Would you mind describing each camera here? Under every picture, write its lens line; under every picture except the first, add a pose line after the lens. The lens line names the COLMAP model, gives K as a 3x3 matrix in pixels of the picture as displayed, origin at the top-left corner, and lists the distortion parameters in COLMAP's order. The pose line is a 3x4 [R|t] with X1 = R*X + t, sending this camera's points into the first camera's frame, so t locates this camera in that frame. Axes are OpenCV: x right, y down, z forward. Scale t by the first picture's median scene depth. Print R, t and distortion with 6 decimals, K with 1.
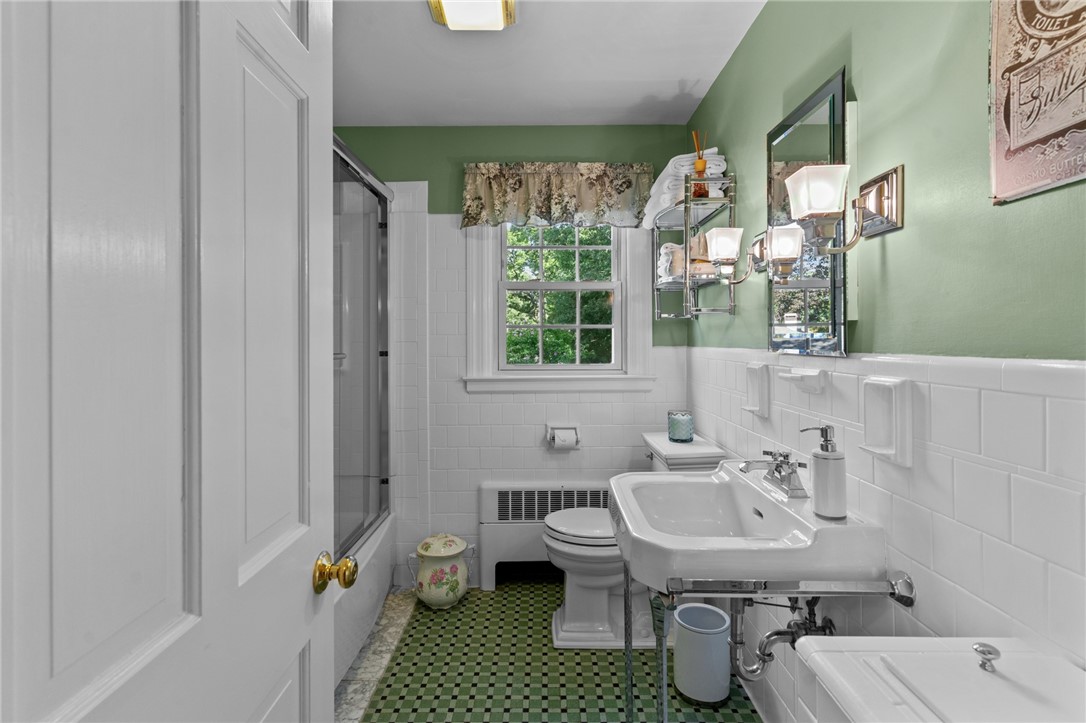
lens RADIAL K [[521.2, 0, 543.0], [0, 521.2, 361.5], [0, 0, 1]] dist [0.000530, 0.000095]
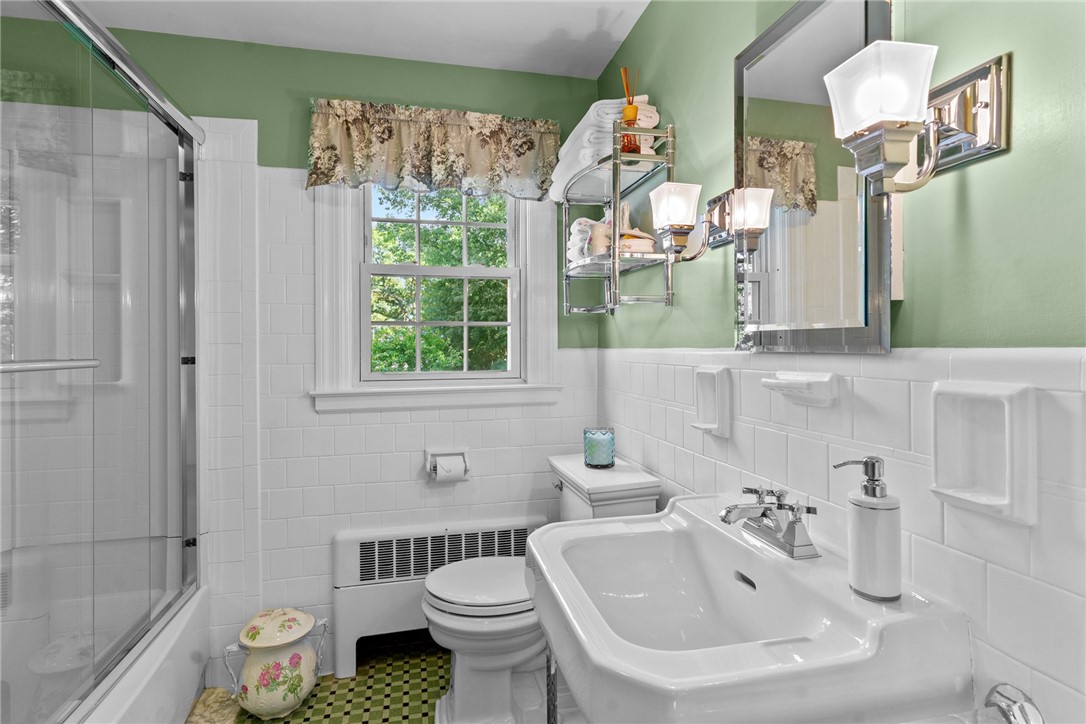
lens RADIAL K [[538.8, 0, 533.5], [0, 538.8, 345.5], [0, 0, 1]] dist [-0.000253, -0.000041]
pose [[0.975587, -0.003644, 0.219582, -0.013468], [0.013307, 0.999006, -0.042548, 0.001987], [-0.219209, 0.044431, 0.974666, 0.206263]]
